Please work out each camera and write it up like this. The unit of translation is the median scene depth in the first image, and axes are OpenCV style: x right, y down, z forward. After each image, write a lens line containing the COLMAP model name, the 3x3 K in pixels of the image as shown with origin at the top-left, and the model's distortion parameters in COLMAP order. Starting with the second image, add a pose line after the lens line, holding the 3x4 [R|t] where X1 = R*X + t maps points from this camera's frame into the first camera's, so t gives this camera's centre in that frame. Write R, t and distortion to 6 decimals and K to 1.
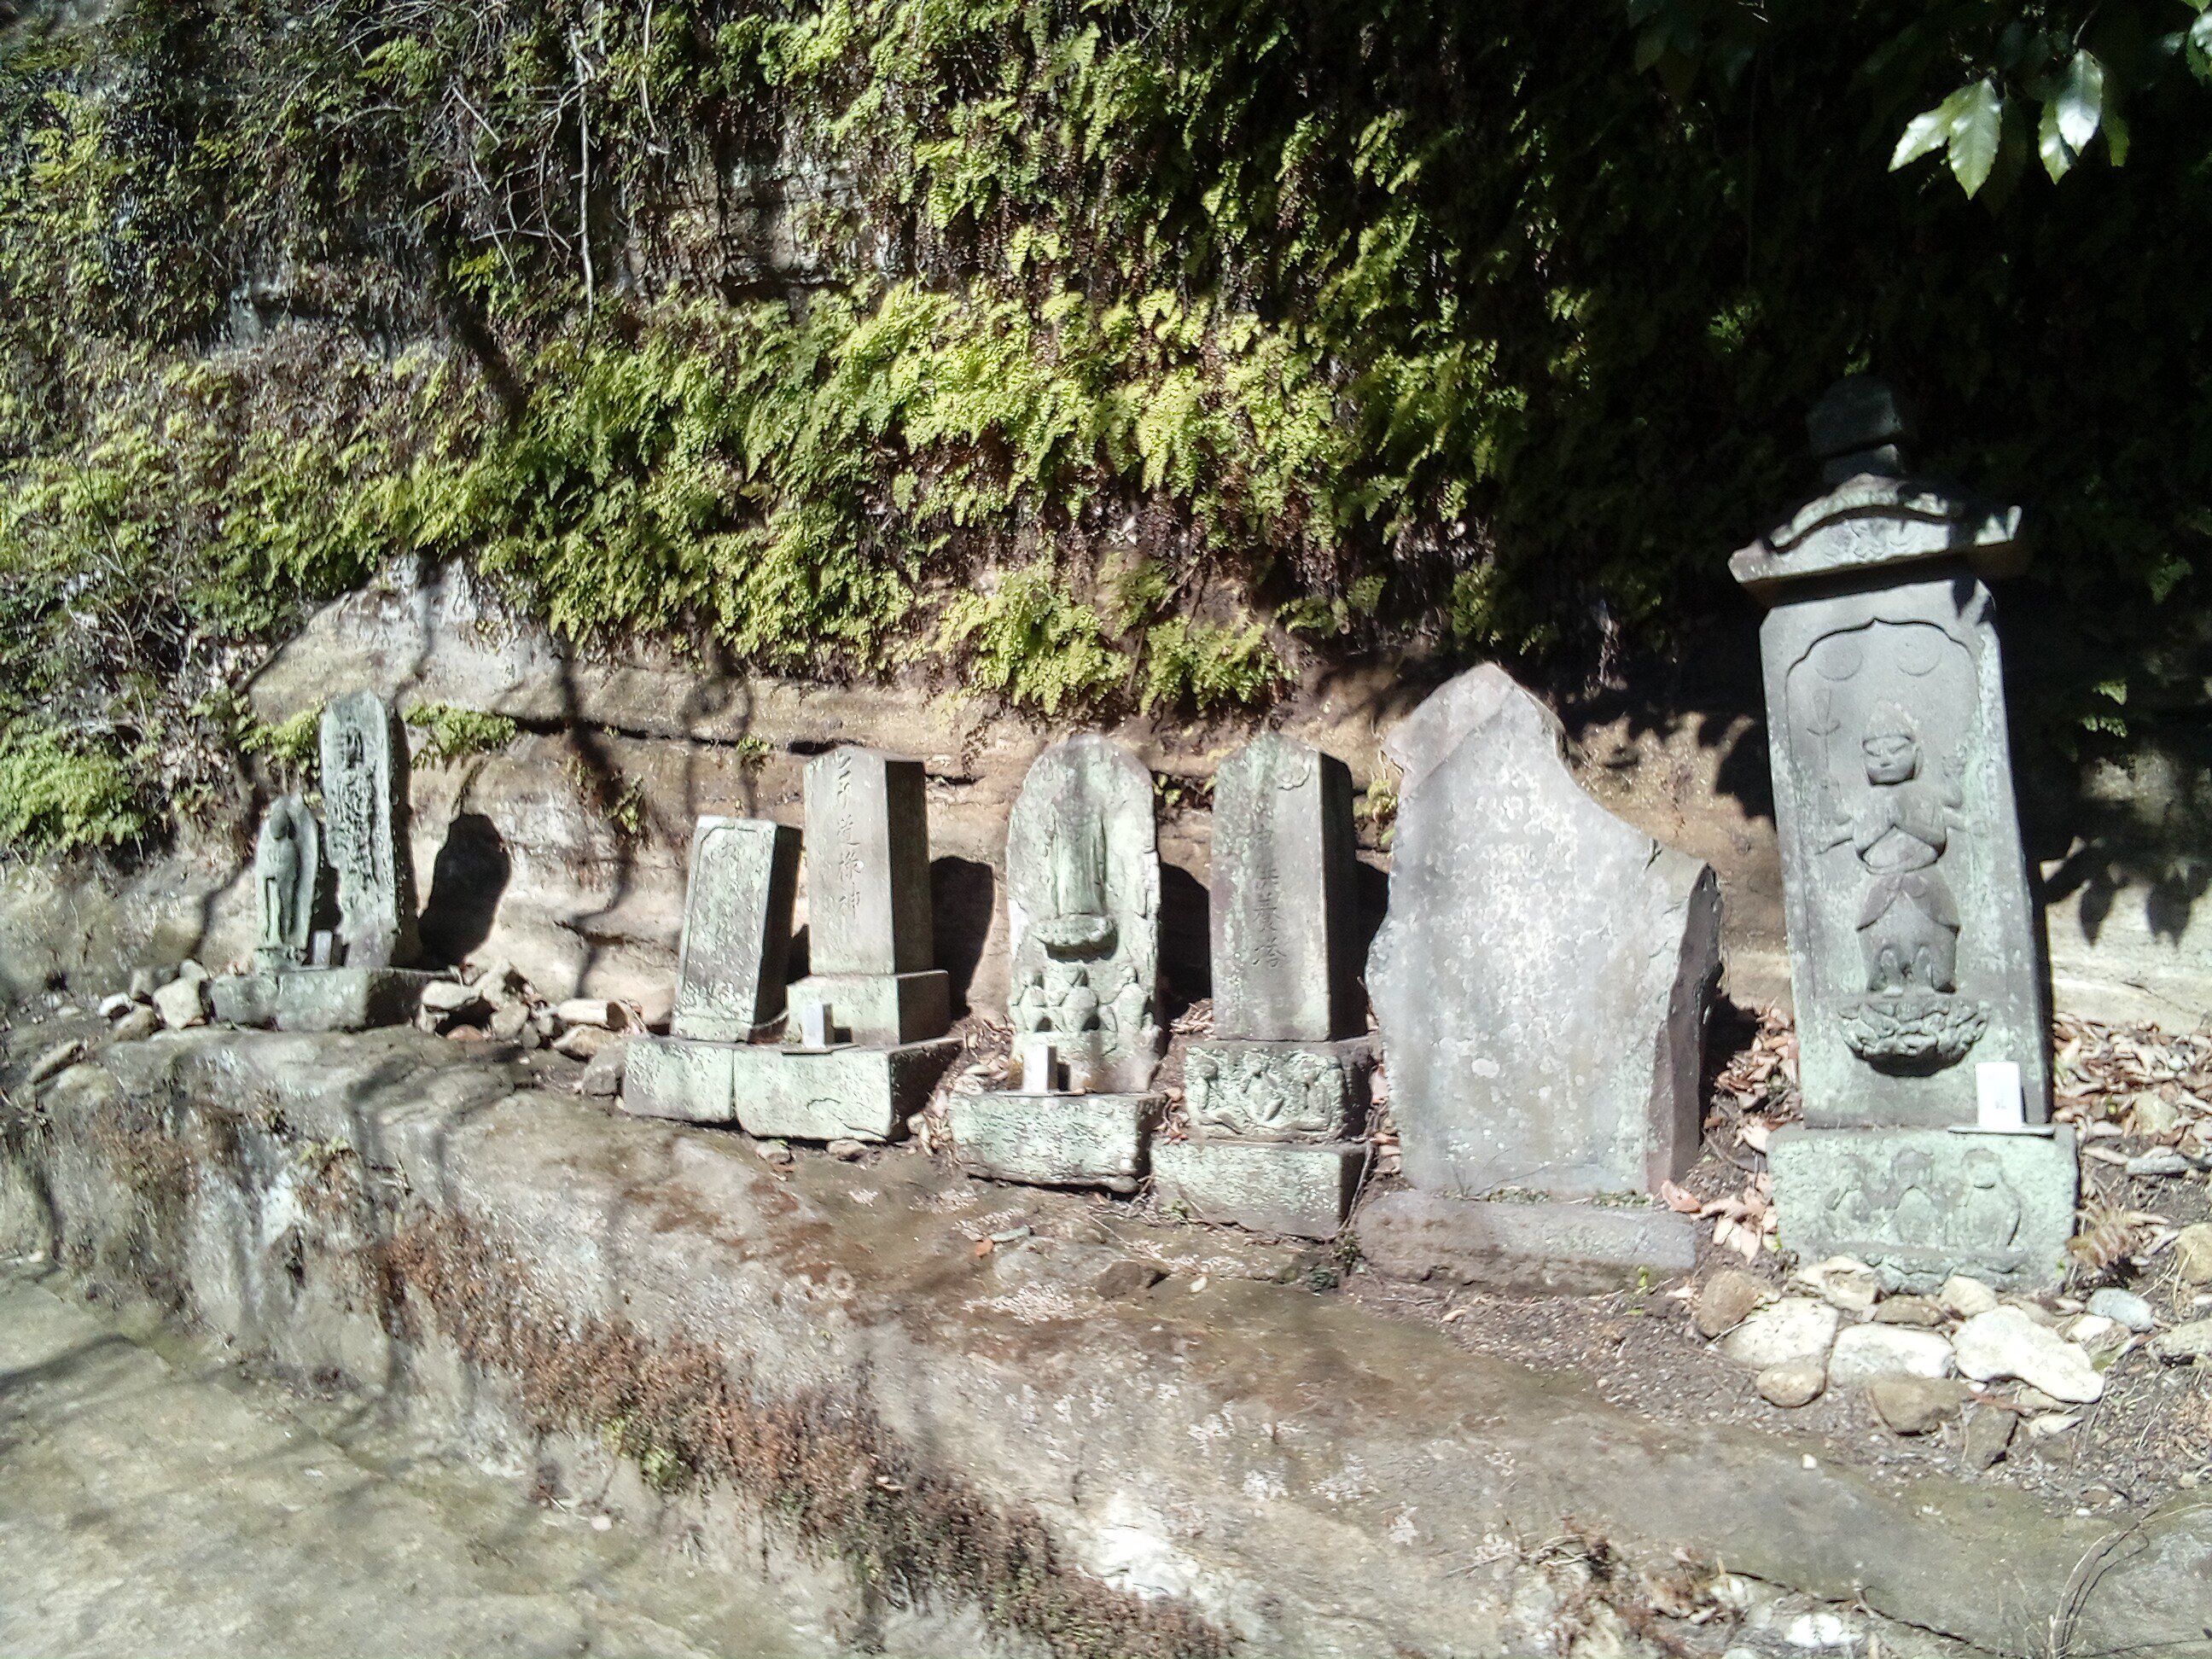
lens RADIAL K [[1825.9, 0, 1109.0], [0, 1825.9, 828.8], [0, 0, 1]] dist [0.053623, -0.064194]
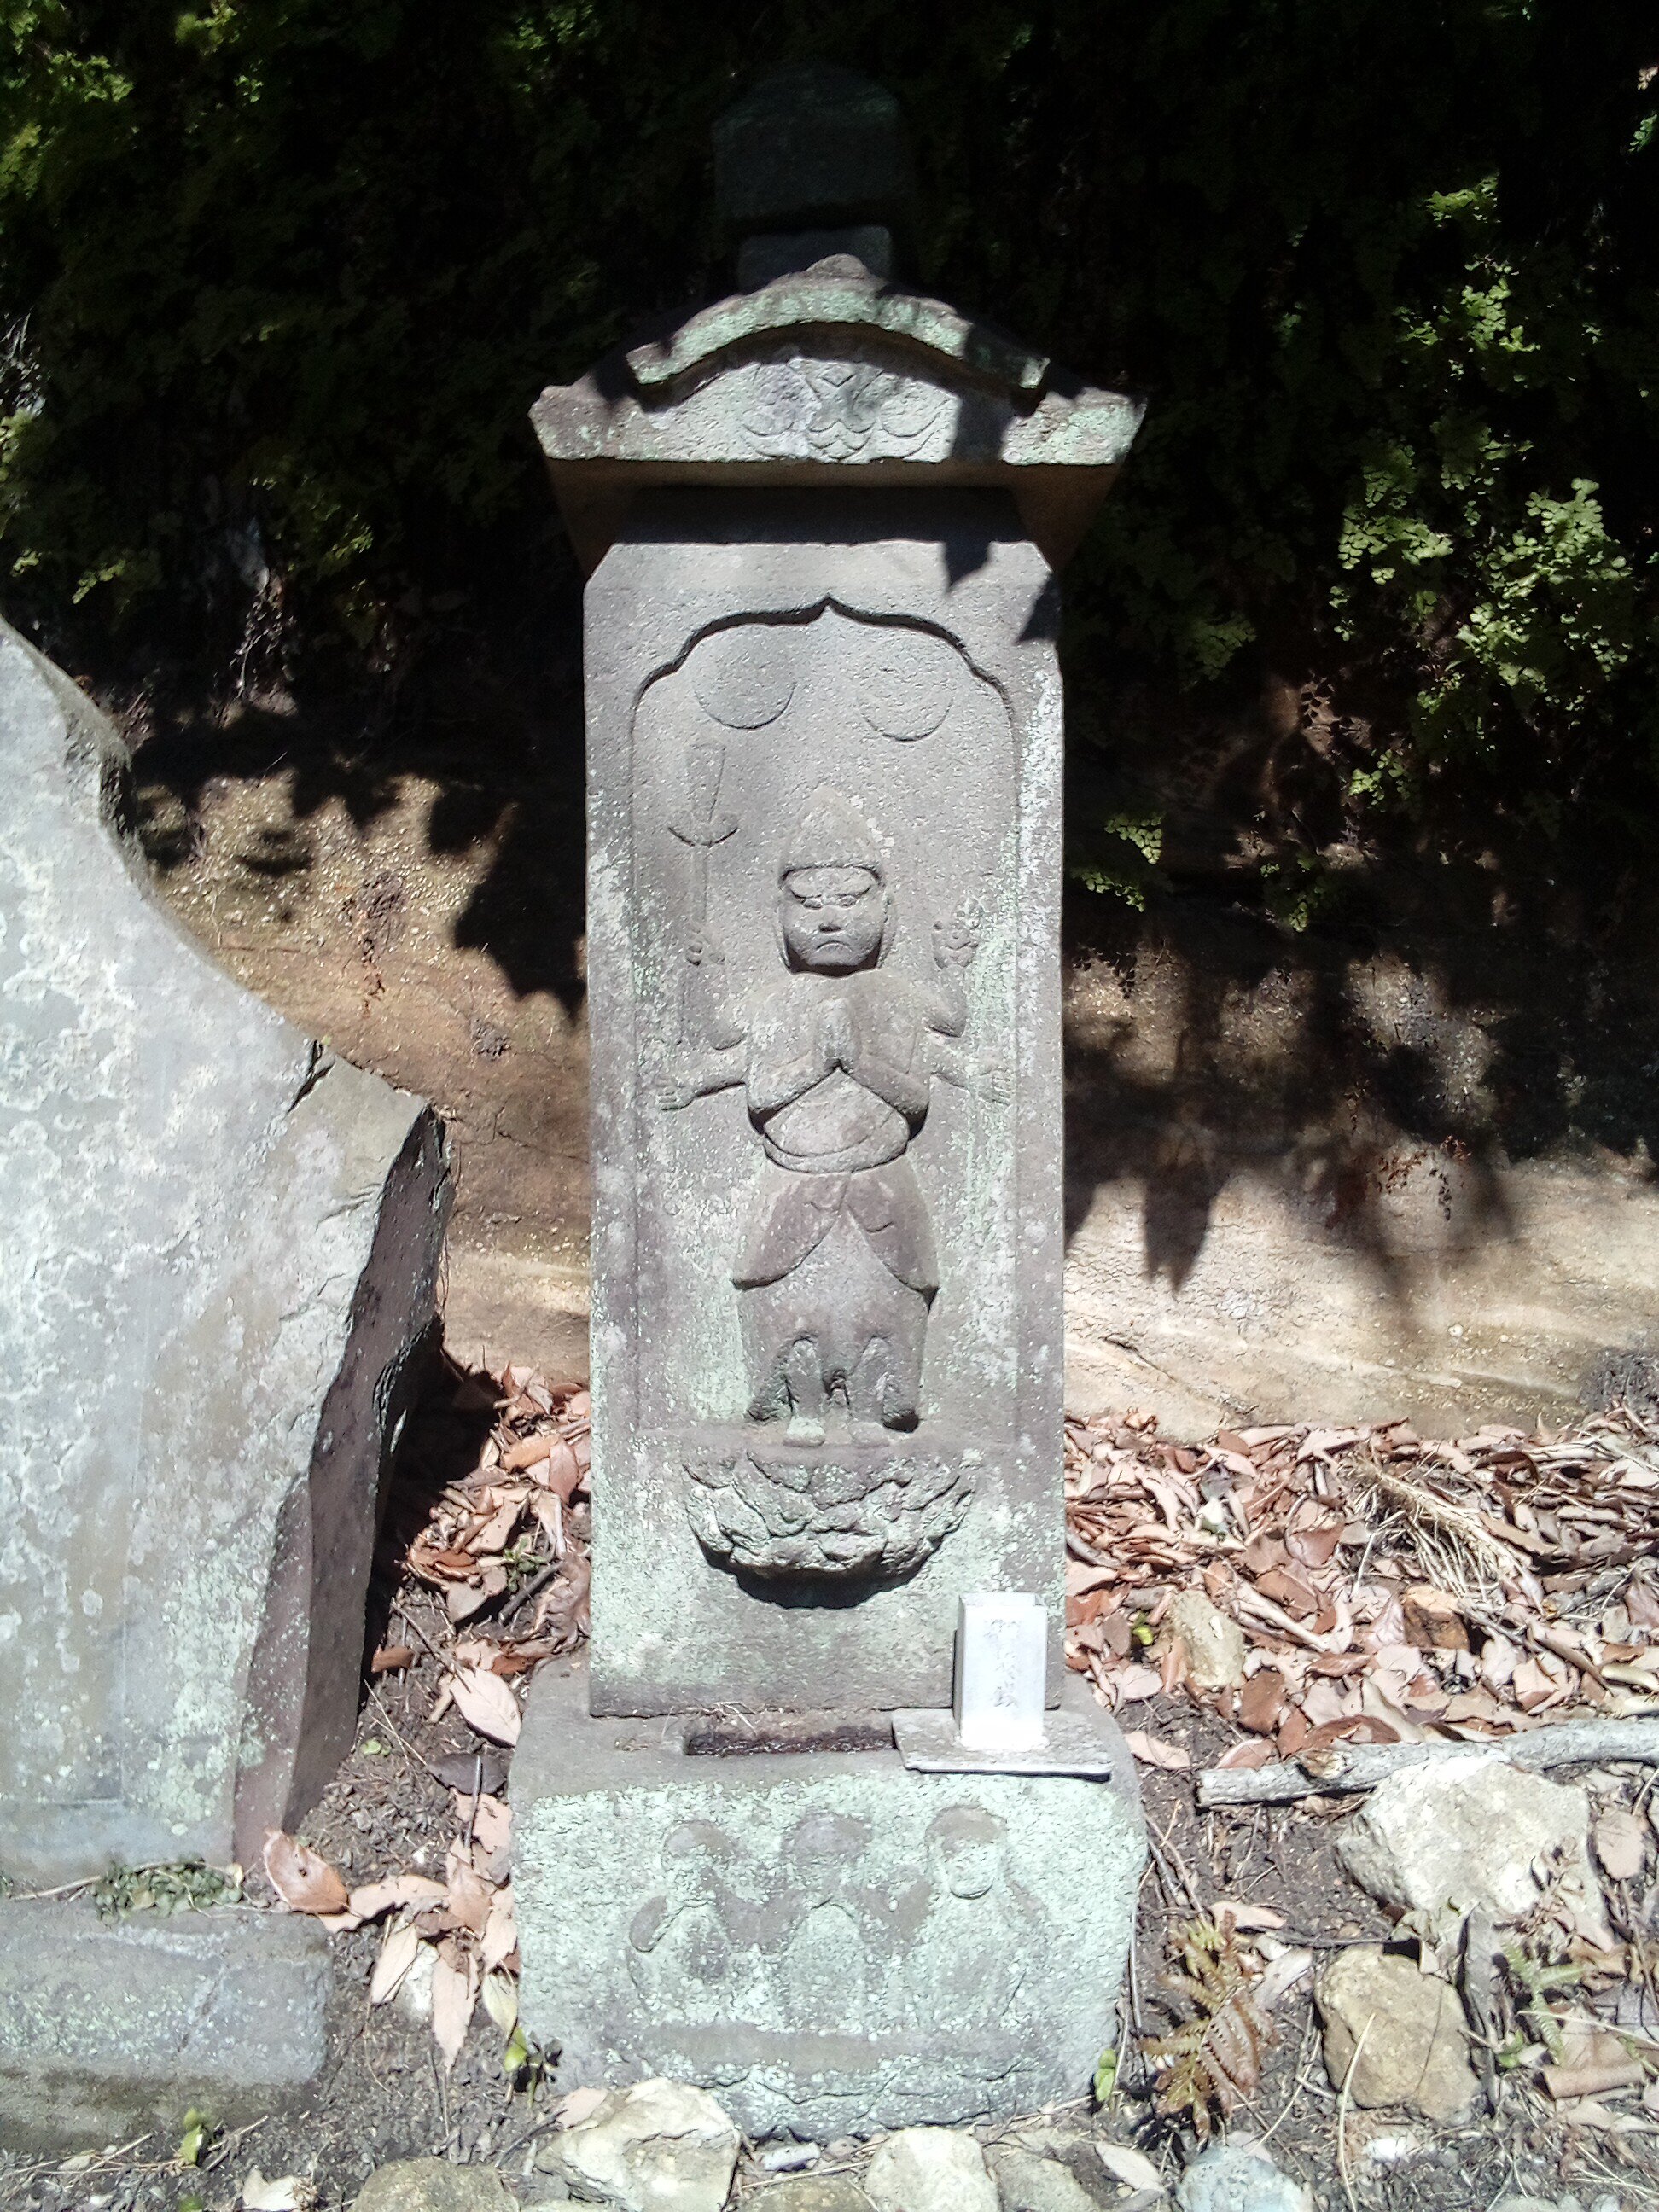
lens RADIAL K [[1825.9, 0, 838.8], [0, 1825.9, 1105.7], [0, 0, 1]] dist [0.053623, -0.064194]
pose [[0.848222, 0.044063, 0.527805, 0.181354], [-0.093977, 0.993242, 0.068109, -0.021168], [-0.521237, -0.107373, 0.846631, 0.588150]]
